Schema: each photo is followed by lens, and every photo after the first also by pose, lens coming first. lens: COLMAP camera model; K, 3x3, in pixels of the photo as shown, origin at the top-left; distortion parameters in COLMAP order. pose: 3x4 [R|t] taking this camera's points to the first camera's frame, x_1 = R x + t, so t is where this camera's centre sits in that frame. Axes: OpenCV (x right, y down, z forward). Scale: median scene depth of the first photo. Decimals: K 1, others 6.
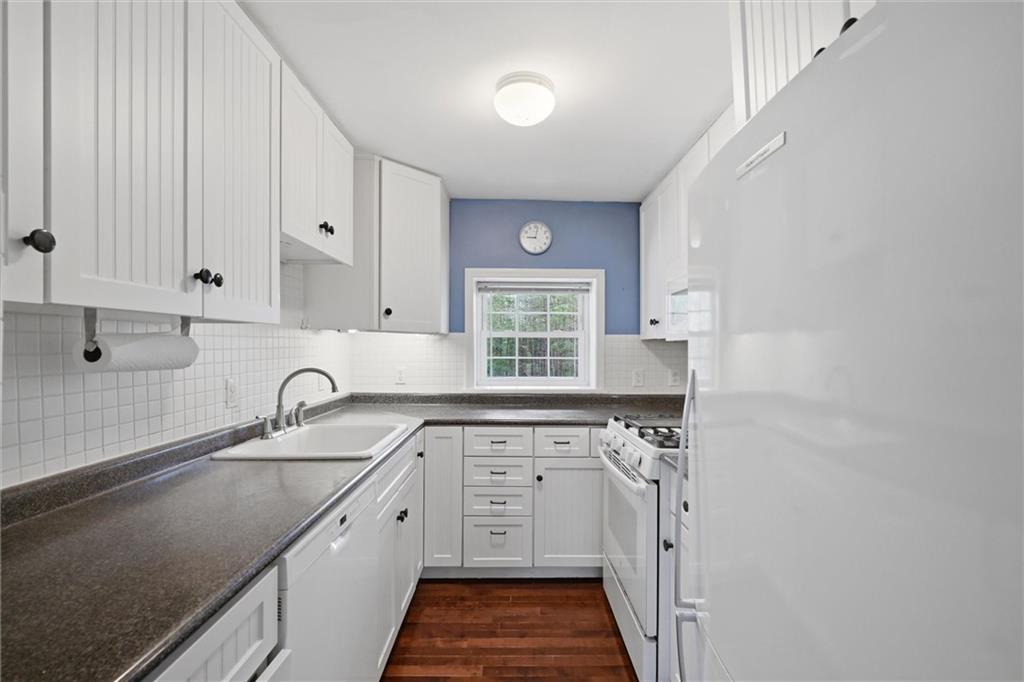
lens RADIAL K [[446.2, 0, 512.0], [0, 446.2, 341.0], [0, 0, 1]] dist [-0.000655, 0.000280]
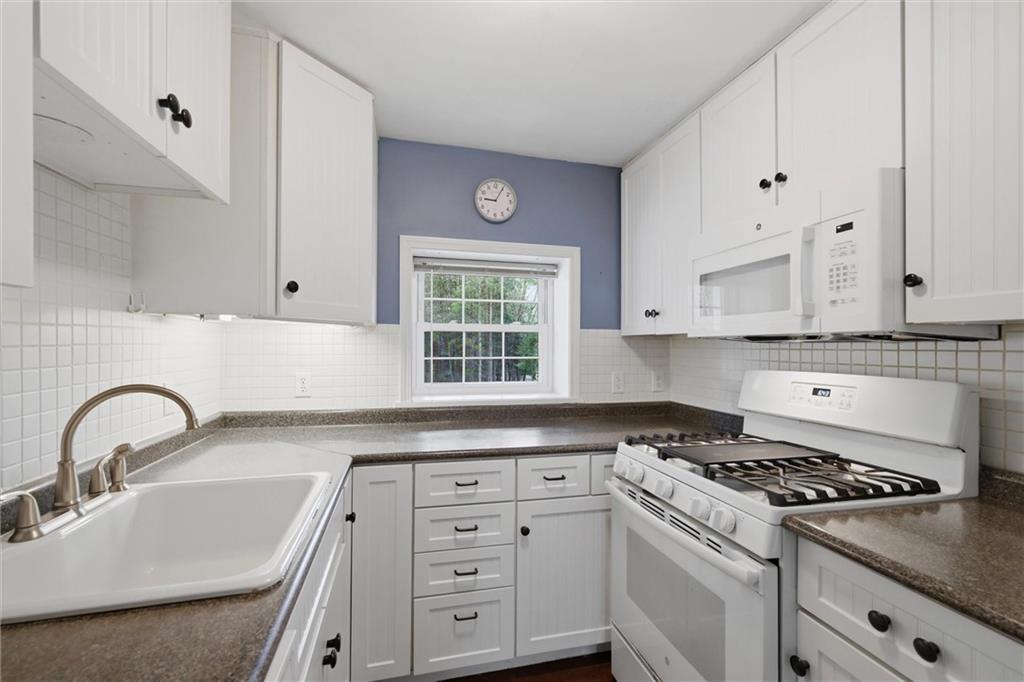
lens RADIAL K [[446.2, 0, 512.0], [0, 446.2, 341.0], [0, 0, 1]] dist [-0.000655, 0.000280]
pose [[0.972203, 0.005943, 0.234063, -0.116716], [-0.007862, 0.999943, 0.007267, 0.002723], [-0.234007, -0.008905, 0.972194, 0.303040]]
